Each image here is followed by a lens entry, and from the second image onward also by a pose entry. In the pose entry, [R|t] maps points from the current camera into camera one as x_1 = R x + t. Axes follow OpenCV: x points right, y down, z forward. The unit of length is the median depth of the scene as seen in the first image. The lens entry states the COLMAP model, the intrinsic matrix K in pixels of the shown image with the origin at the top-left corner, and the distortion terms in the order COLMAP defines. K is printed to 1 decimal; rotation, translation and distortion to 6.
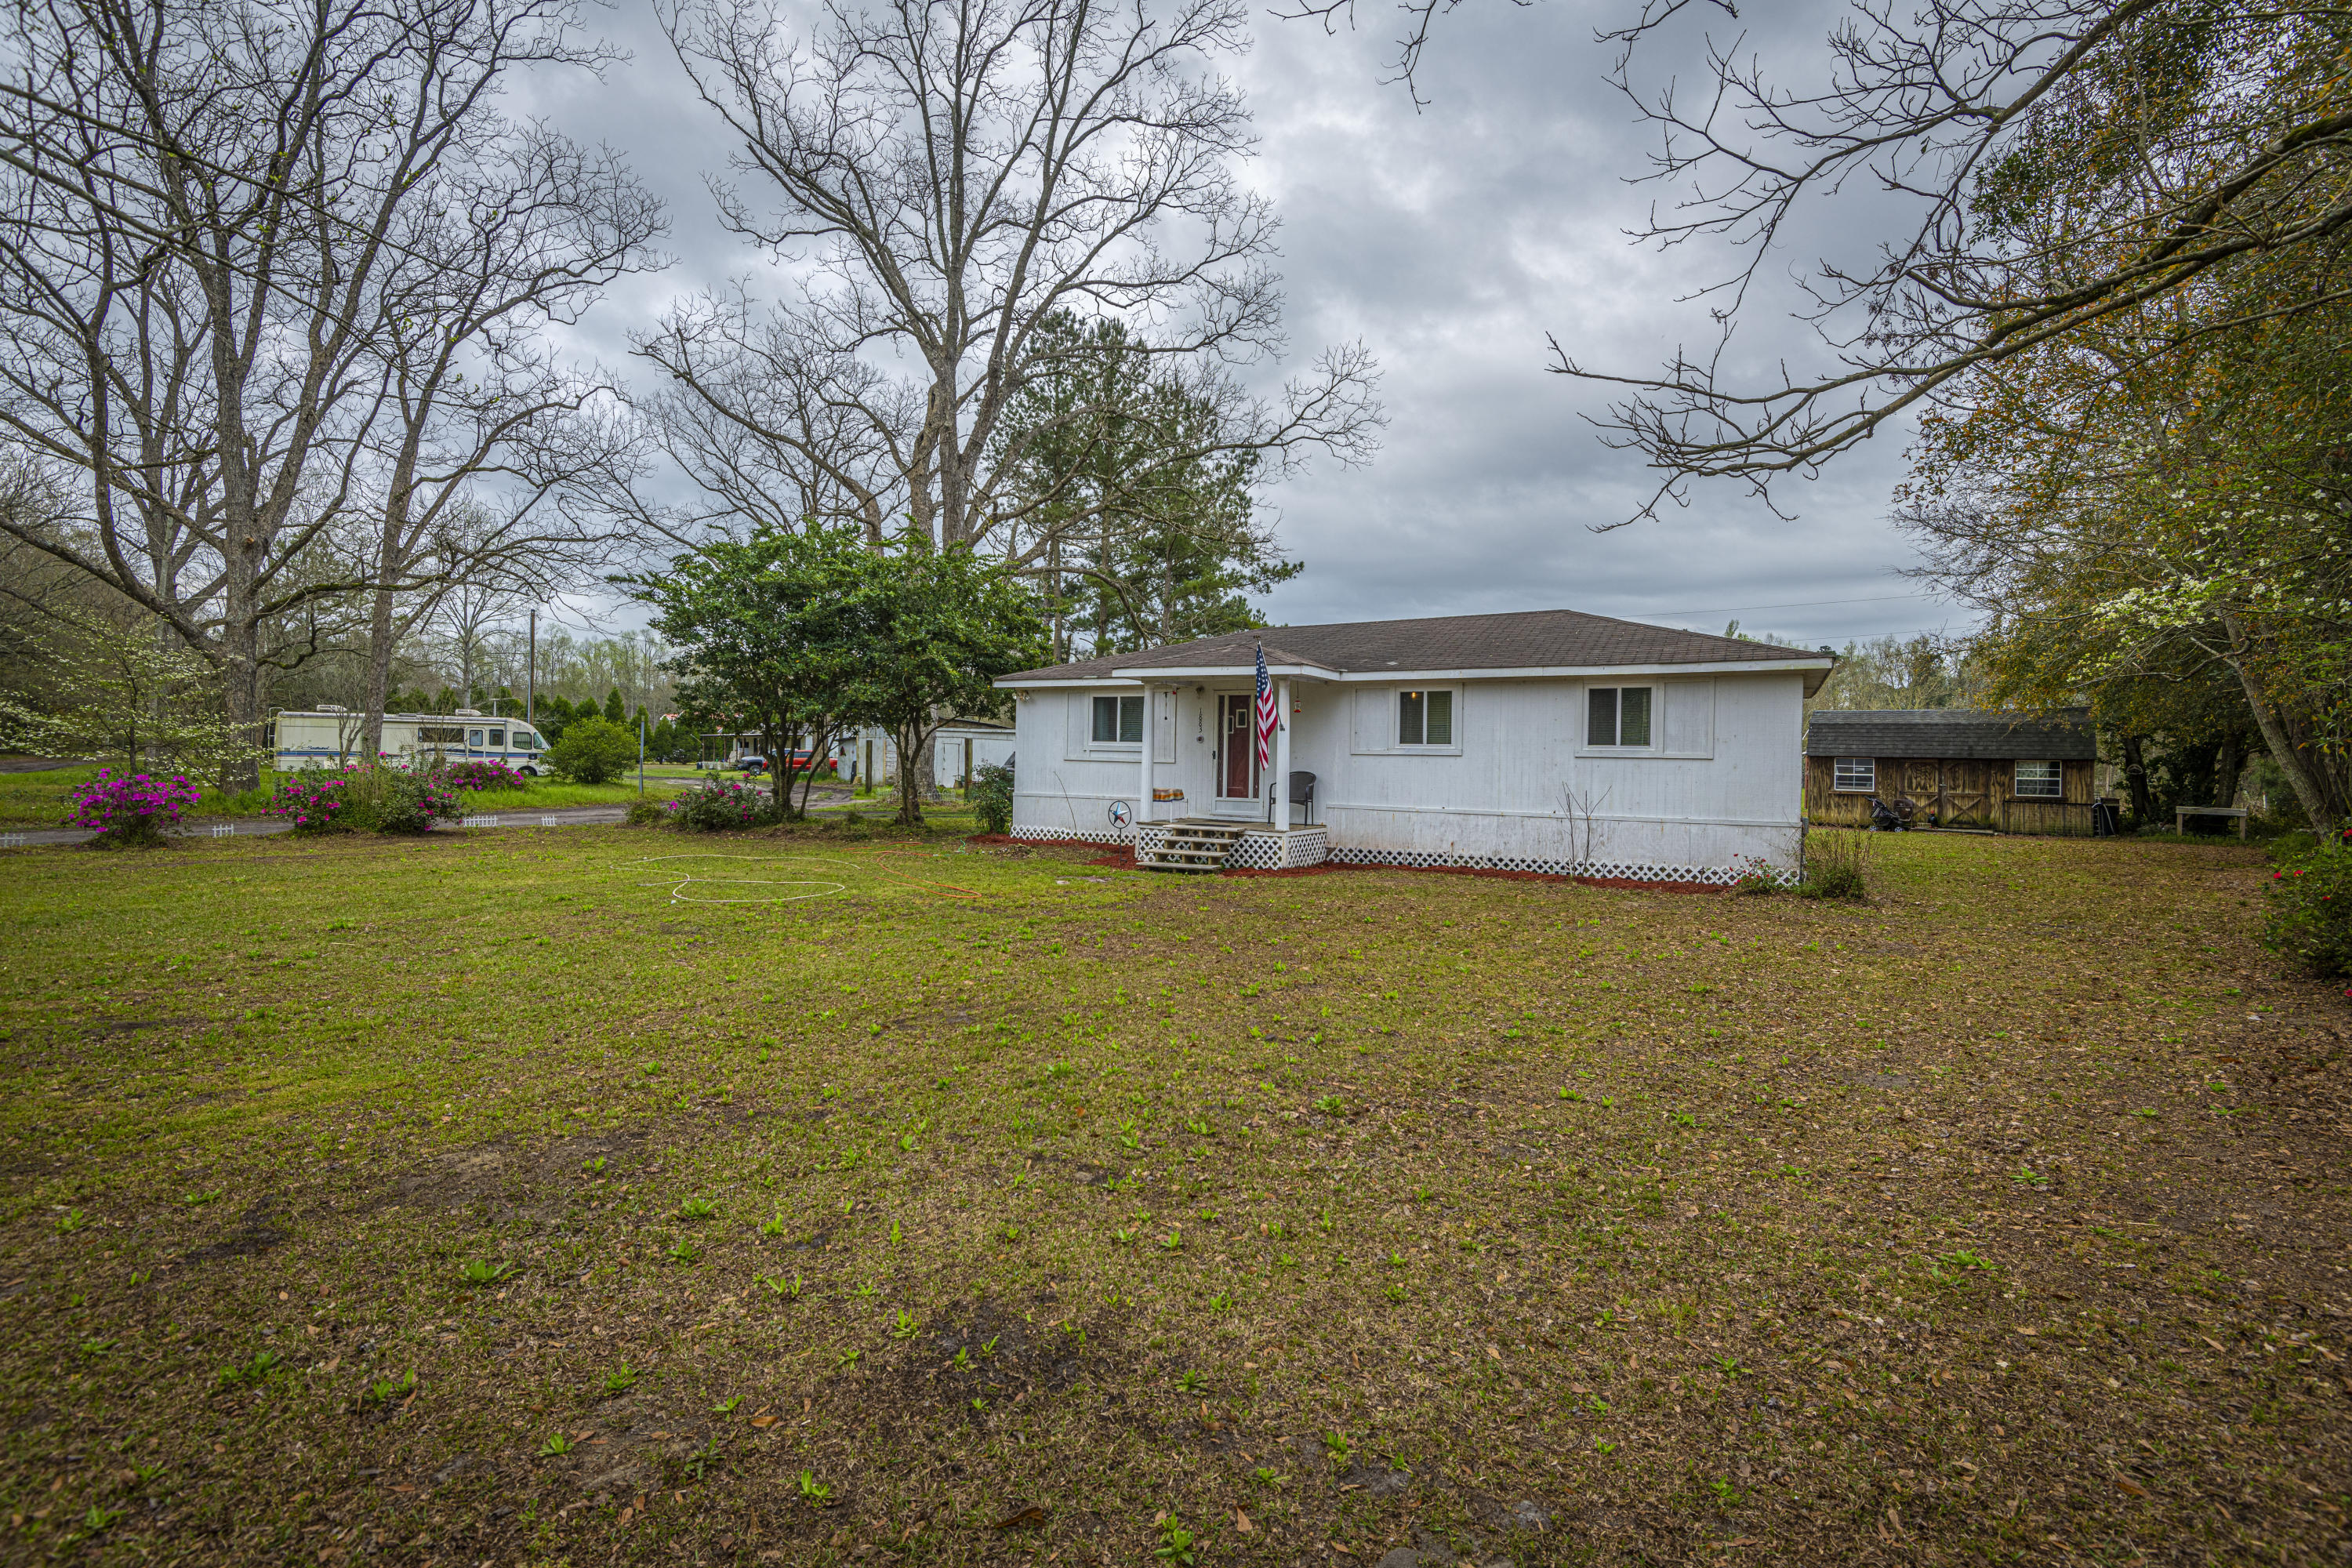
lens RADIAL K [[1056.2, 0, 1178.5], [0, 1056.2, 769.6], [0, 0, 1]] dist [0.027824, -0.005272]
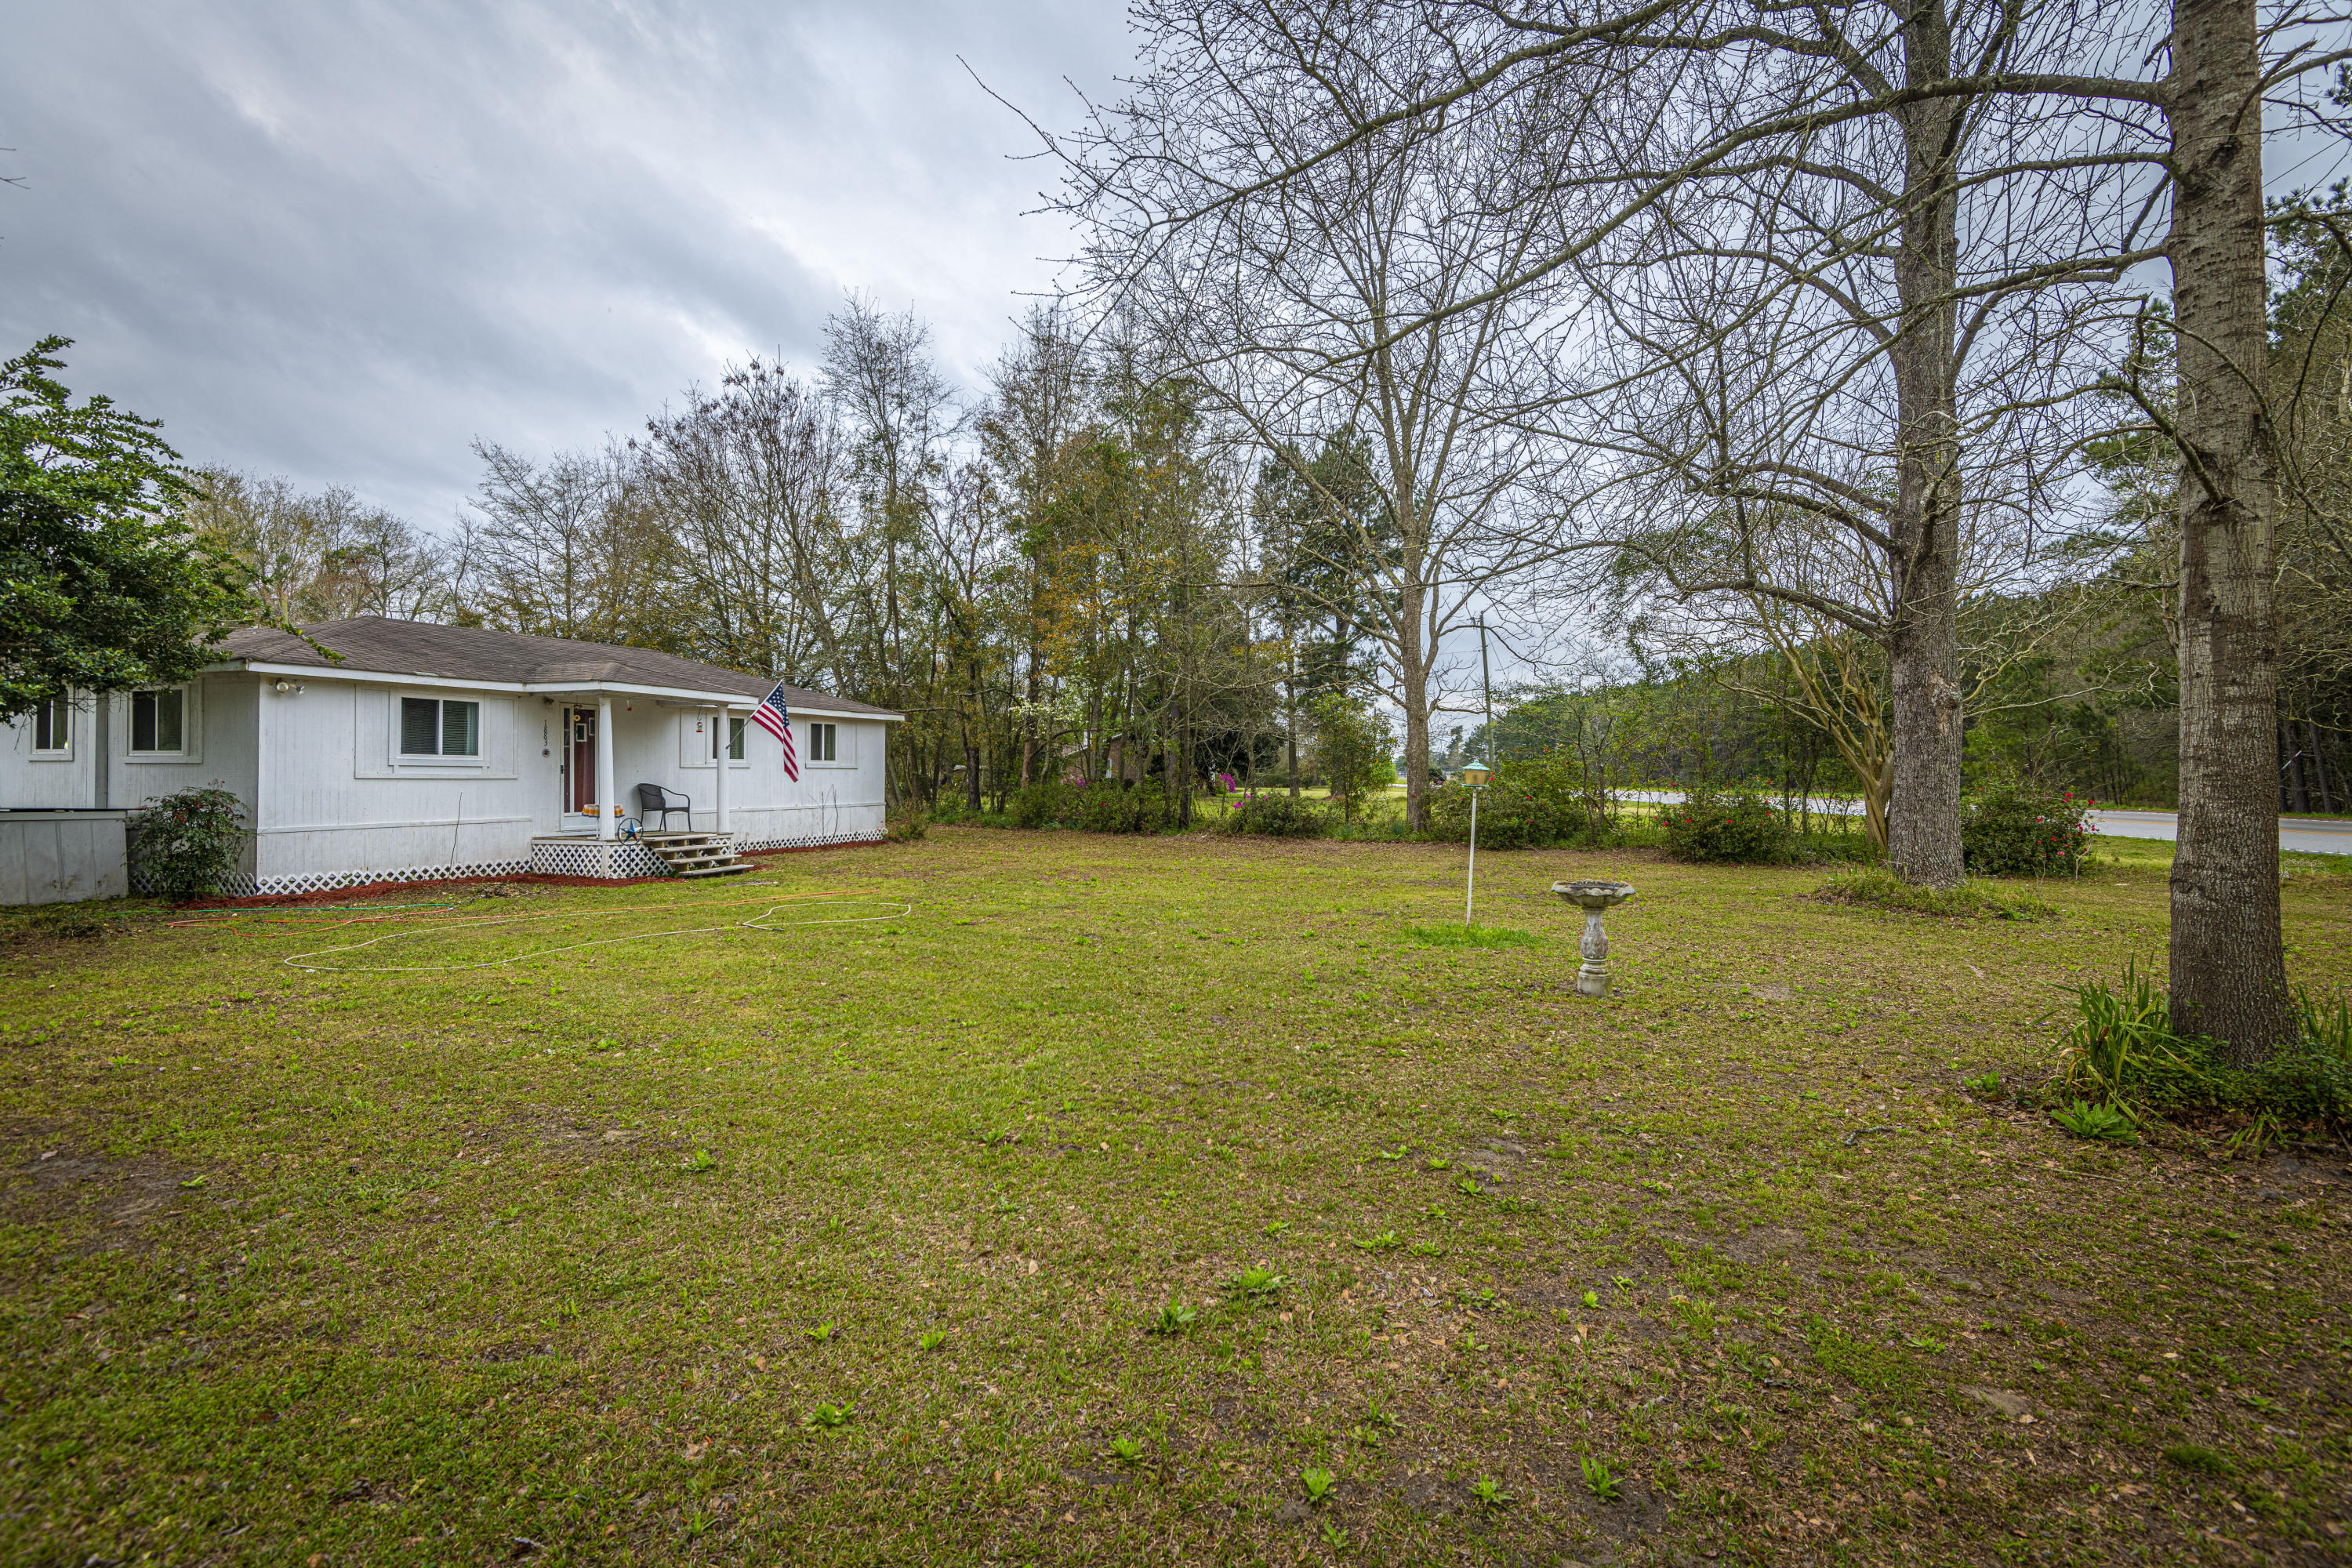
lens RADIAL K [[1056.2, 0, 1173.3], [0, 1056.2, 778.9], [0, 0, 1]] dist [0.027824, -0.005272]
pose [[-0.115895, -0.021265, 0.993034, -1.038333], [0.010490, 0.999689, 0.022632, -0.021951], [-0.993206, 0.013040, -0.115636, 0.582610]]
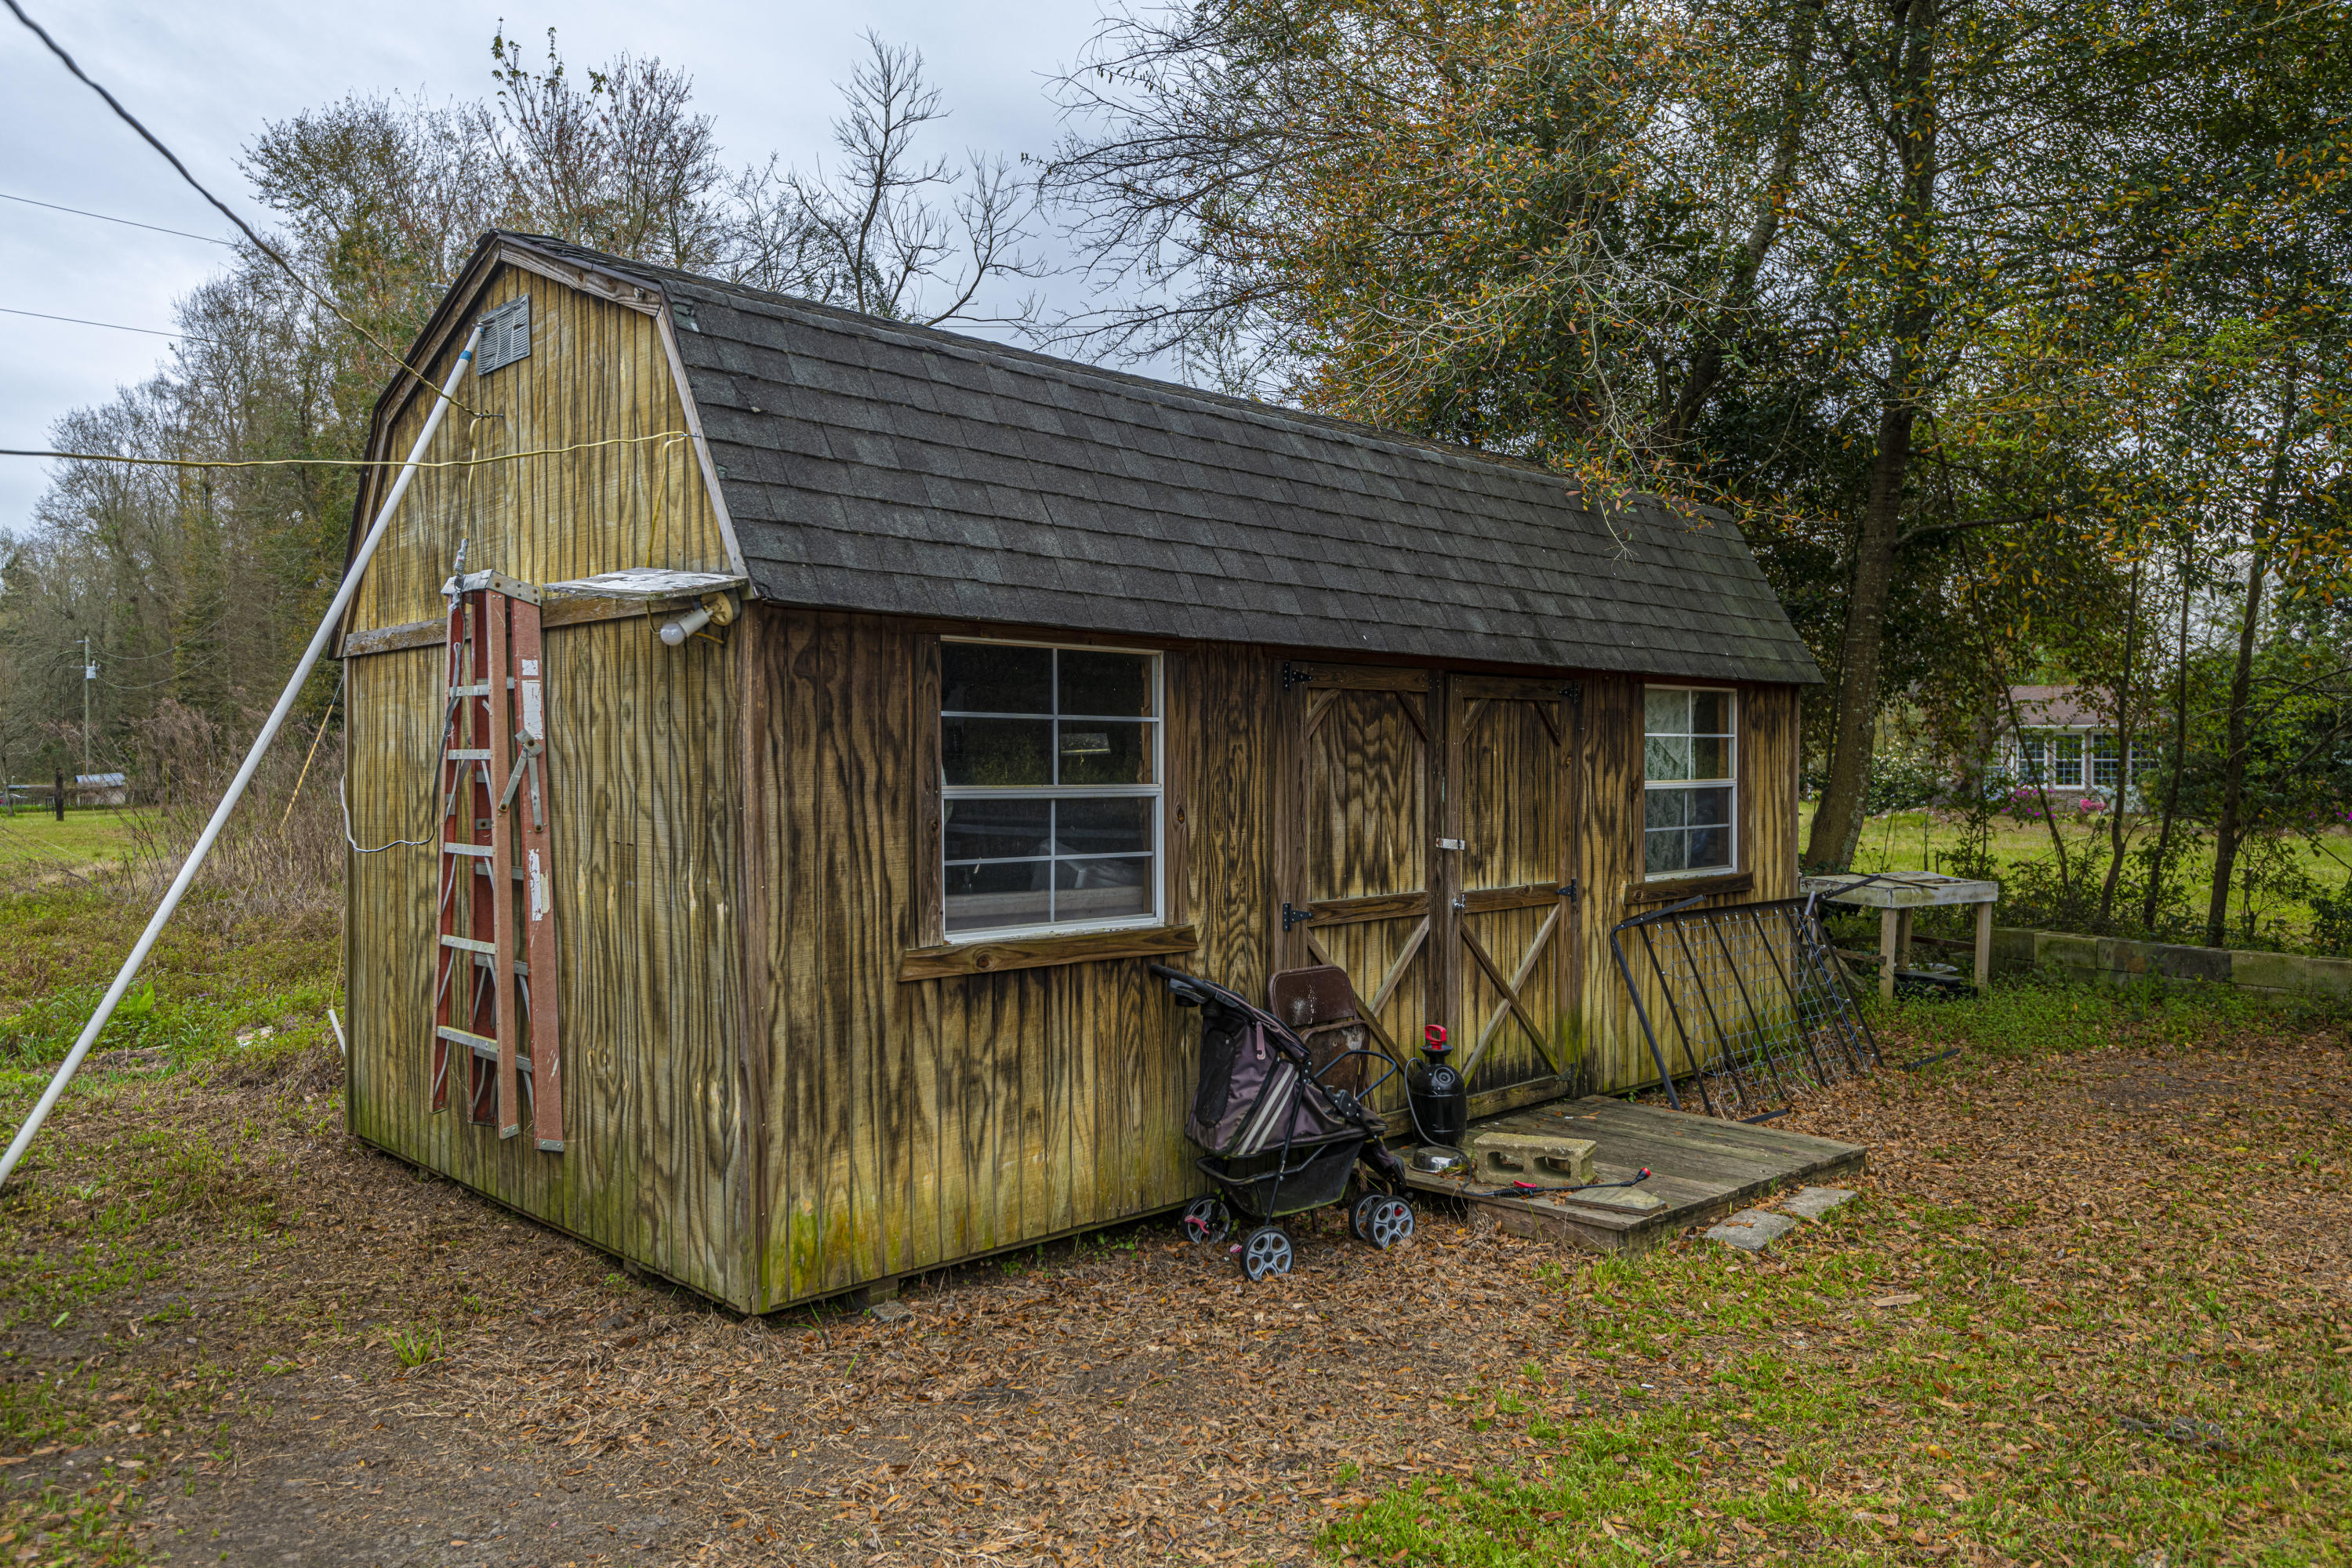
lens RADIAL K [[1632.7, 0, 1181.6], [0, 1632.7, 775.6], [0, 0, 1]] dist [-0.001656, -0.000417]
pose [[0.282789, -0.023682, 0.958890, 0.842637], [0.020039, 0.999623, 0.018779, 0.000308], [-0.958973, 0.013905, 0.283157, 1.677687]]
